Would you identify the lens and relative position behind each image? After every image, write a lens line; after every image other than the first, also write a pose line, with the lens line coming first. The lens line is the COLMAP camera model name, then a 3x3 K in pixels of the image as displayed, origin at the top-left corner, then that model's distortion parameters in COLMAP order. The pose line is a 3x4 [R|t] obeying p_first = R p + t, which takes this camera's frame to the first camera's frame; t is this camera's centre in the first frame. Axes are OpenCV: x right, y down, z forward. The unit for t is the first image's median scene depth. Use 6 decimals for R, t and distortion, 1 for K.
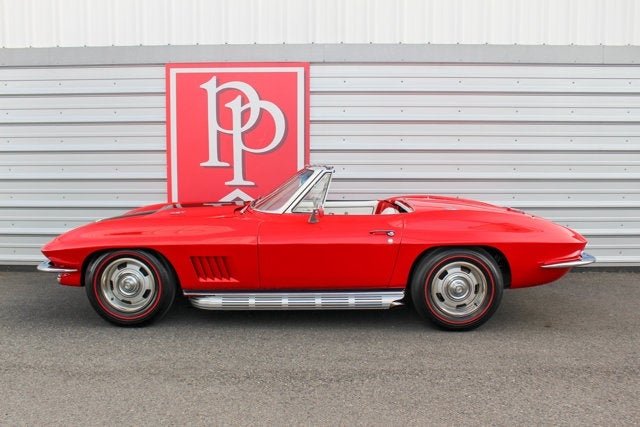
lens RADIAL K [[614.1, 0, 320.0], [0, 614.1, 213.5], [0, 0, 1]] dist [-0.098557, 0.003888]
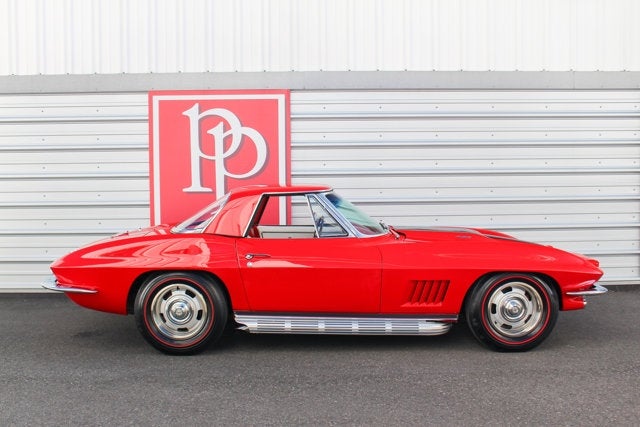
lens RADIAL K [[677.2, 0, 320.0], [0, 677.2, 213.5], [0, 0, 1]] dist [-0.095606, 0.007381]
pose [[0.999333, -0.010536, 0.034959, -0.008918], [0.012389, 0.998505, -0.053238, 0.020826], [-0.034346, 0.053636, 0.997970, -0.119516]]
